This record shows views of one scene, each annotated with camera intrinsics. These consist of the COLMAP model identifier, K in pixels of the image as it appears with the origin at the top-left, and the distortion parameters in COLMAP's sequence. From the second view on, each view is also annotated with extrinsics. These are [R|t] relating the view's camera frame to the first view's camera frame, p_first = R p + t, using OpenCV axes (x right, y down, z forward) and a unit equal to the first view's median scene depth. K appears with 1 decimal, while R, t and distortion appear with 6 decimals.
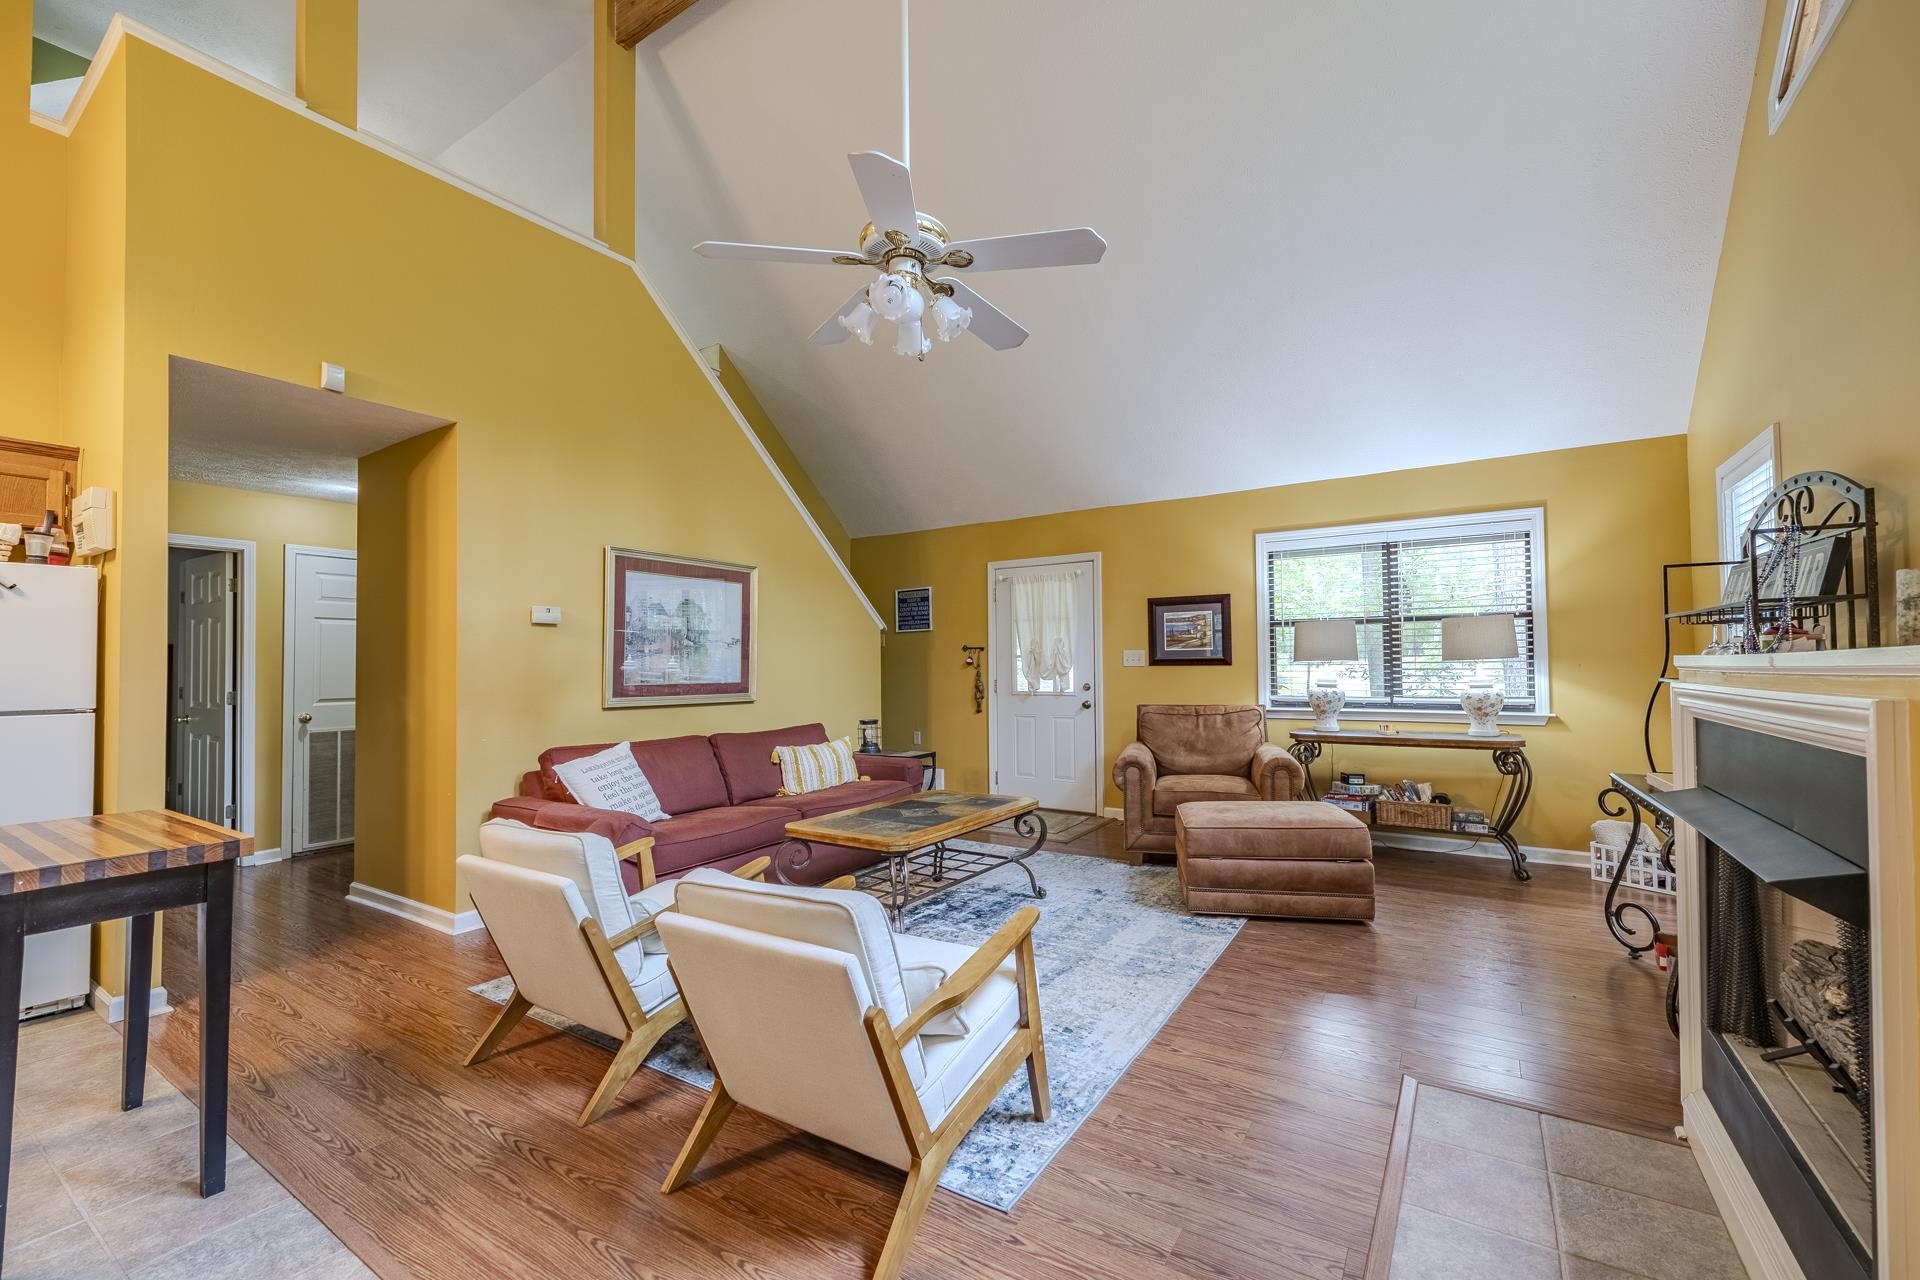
lens RADIAL K [[790.4, 0, 962.0], [0, 790.4, 646.1], [0, 0, 1]] dist [0.000811, -0.000319]
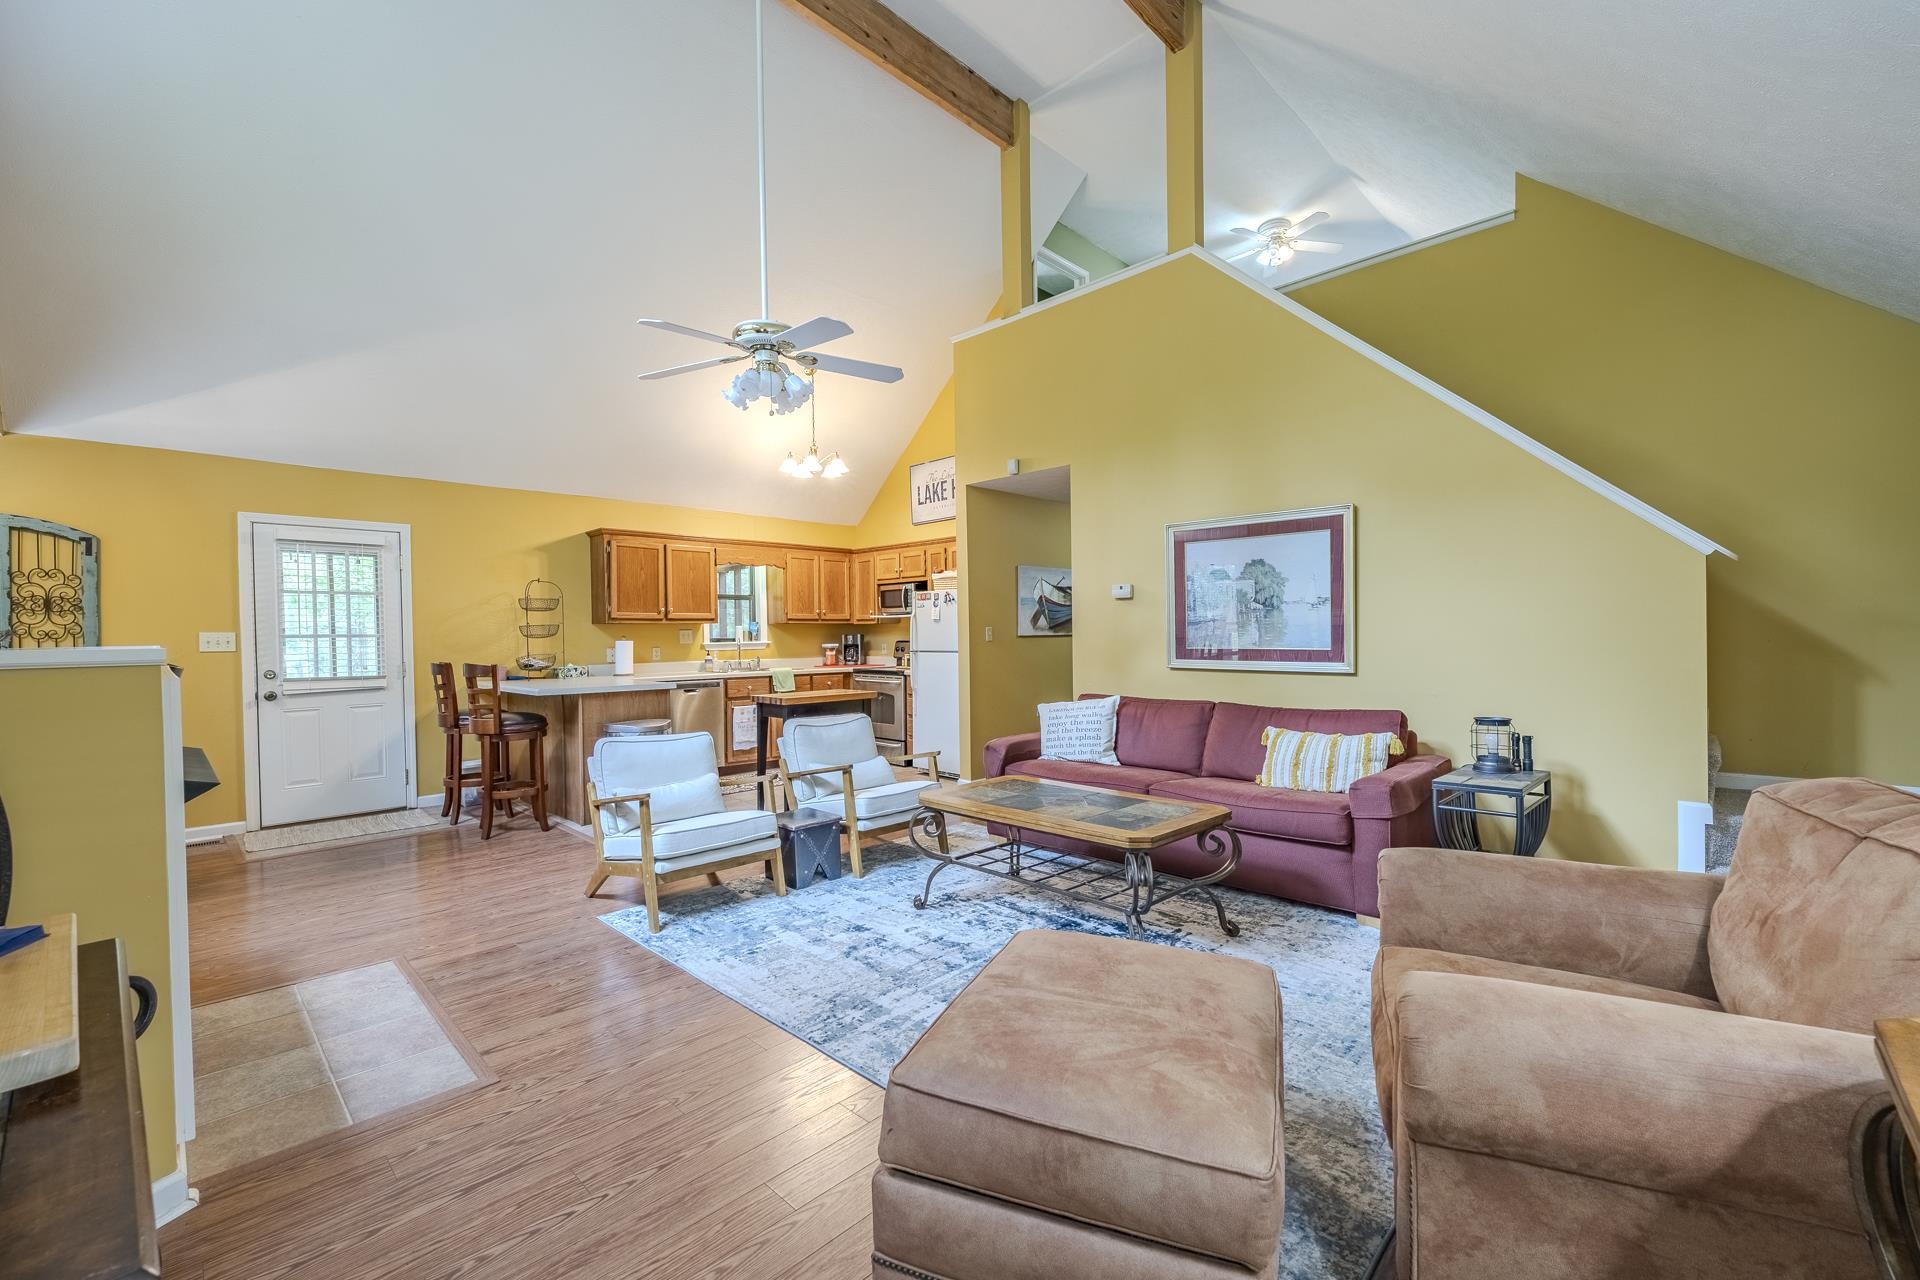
lens RADIAL K [[775.3, 0, 947.0], [0, 775.3, 645.6], [0, 0, 1]] dist [-0.004879, -0.000083]
pose [[-0.195020, 0.026710, -0.980435, 0.671154], [0.039146, 0.999045, 0.019430, 0.011337], [0.980018, -0.034591, -0.195880, 0.857863]]
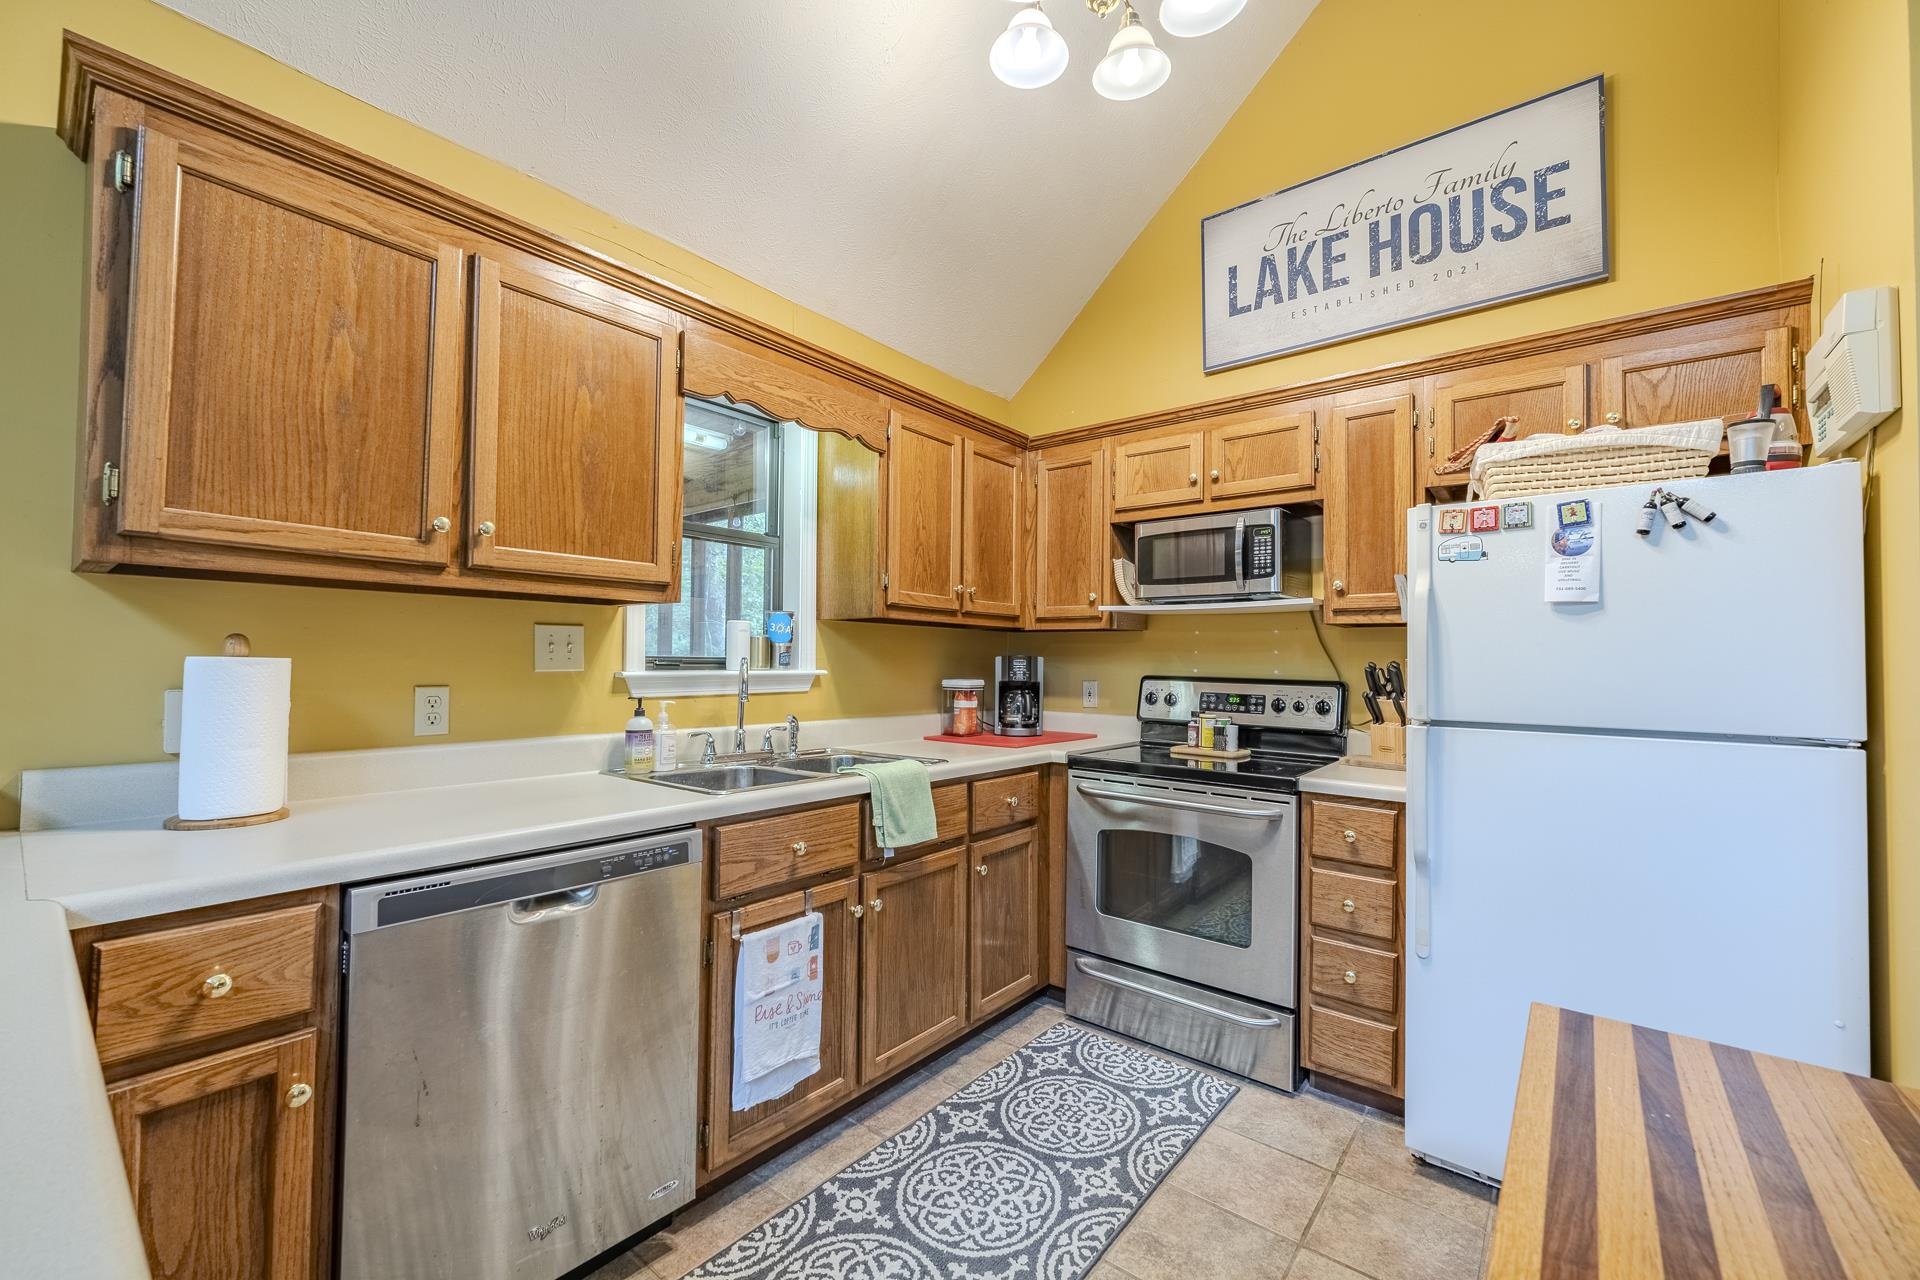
lens RADIAL K [[775.3, 0, 947.0], [0, 775.3, 645.6], [0, 0, 1]] dist [-0.004879, -0.000083]
pose [[-0.106250, -0.012695, -0.994258, -0.347161], [0.014052, 0.999799, -0.014267, 0.010924], [0.994240, -0.015487, -0.106050, 0.300372]]
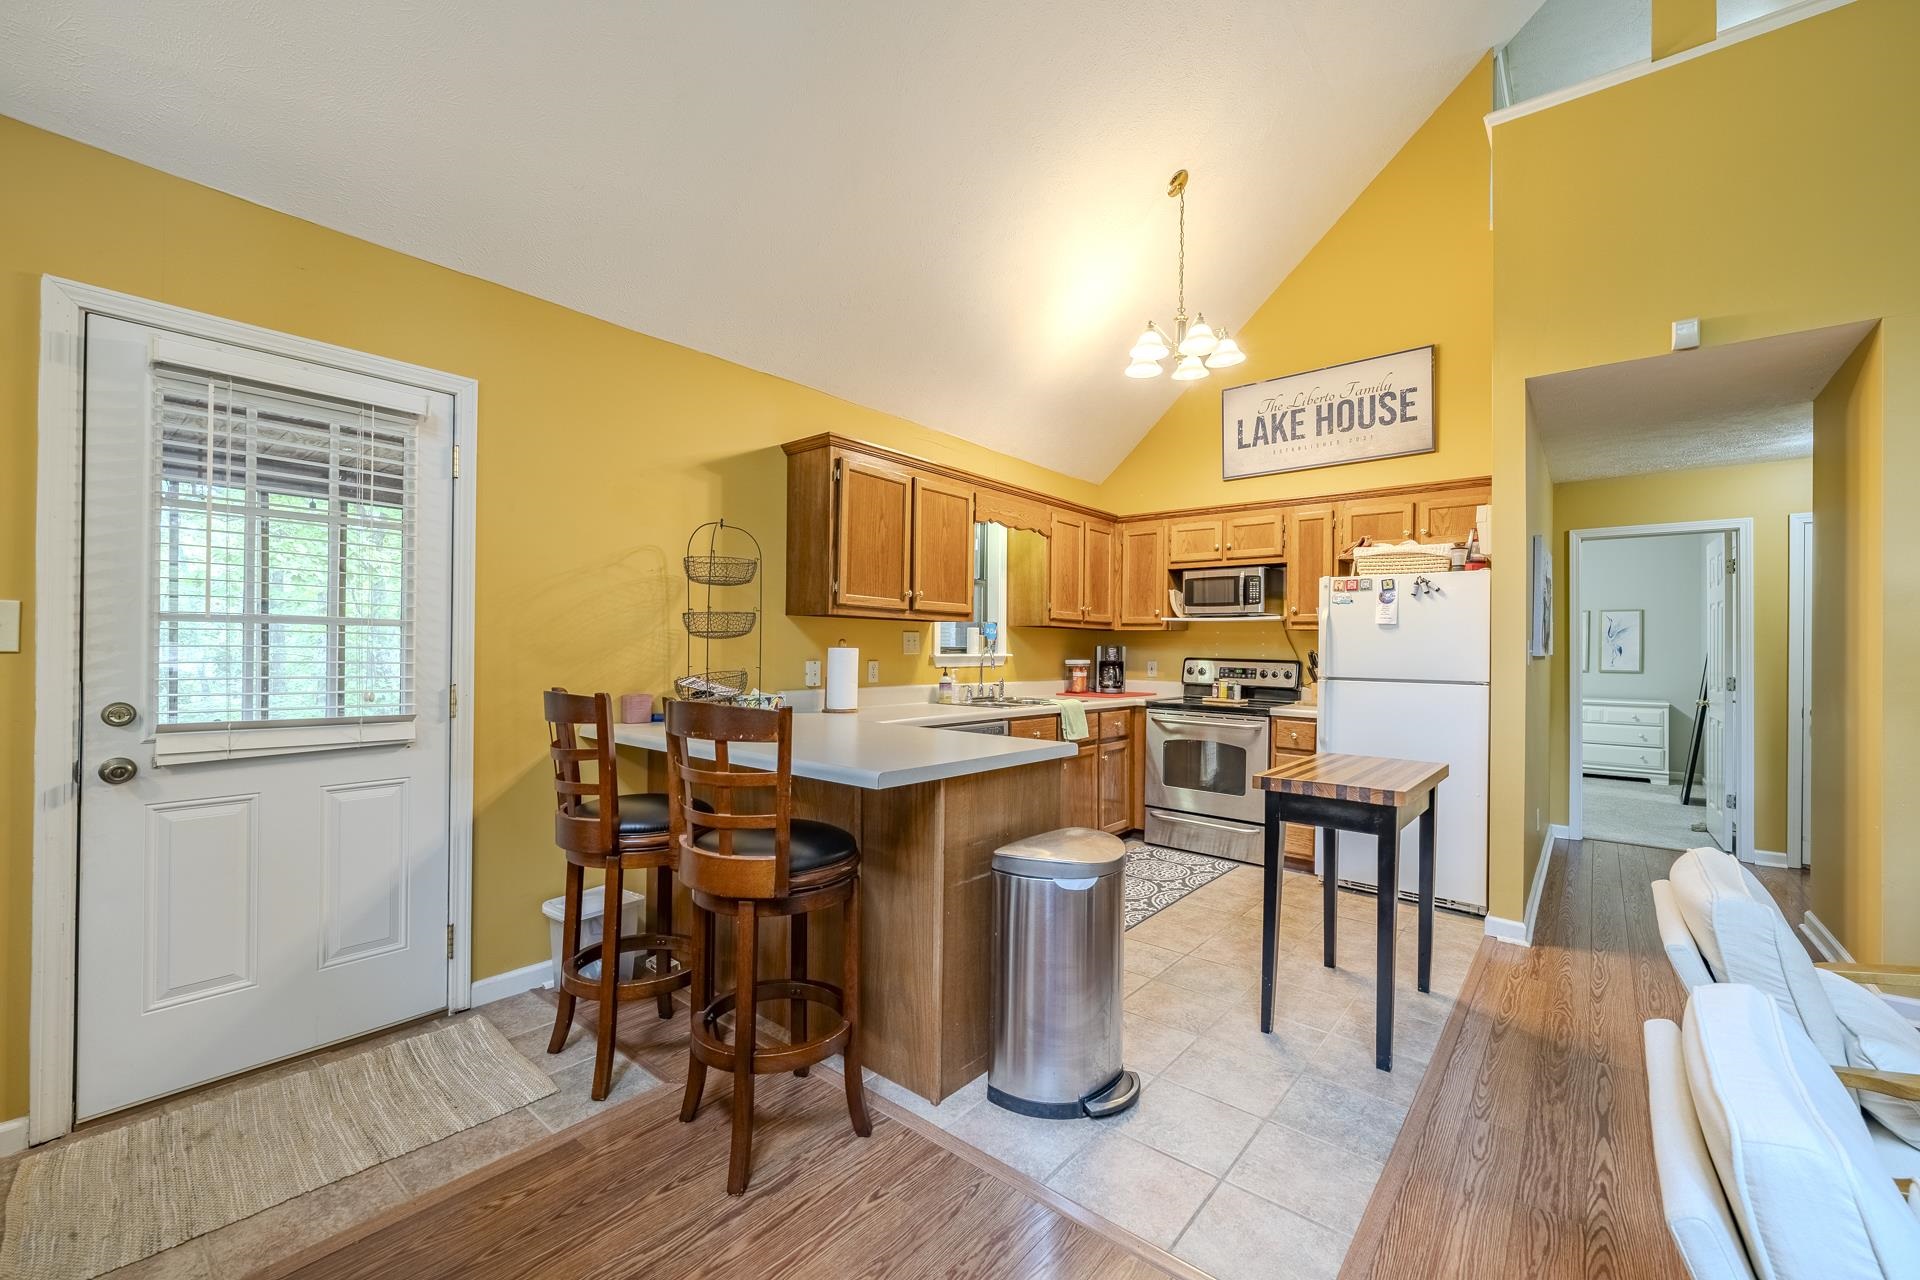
lens RADIAL K [[771.5, 0, 949.0], [0, 771.5, 645.7], [0, 0, 1]] dist [-0.001706, -0.000116]
pose [[-0.122017, 0.005365, -0.992514, 0.138228], [0.013311, 0.999904, 0.003768, 0.003256], [0.992439, -0.012752, -0.122076, 0.190547]]
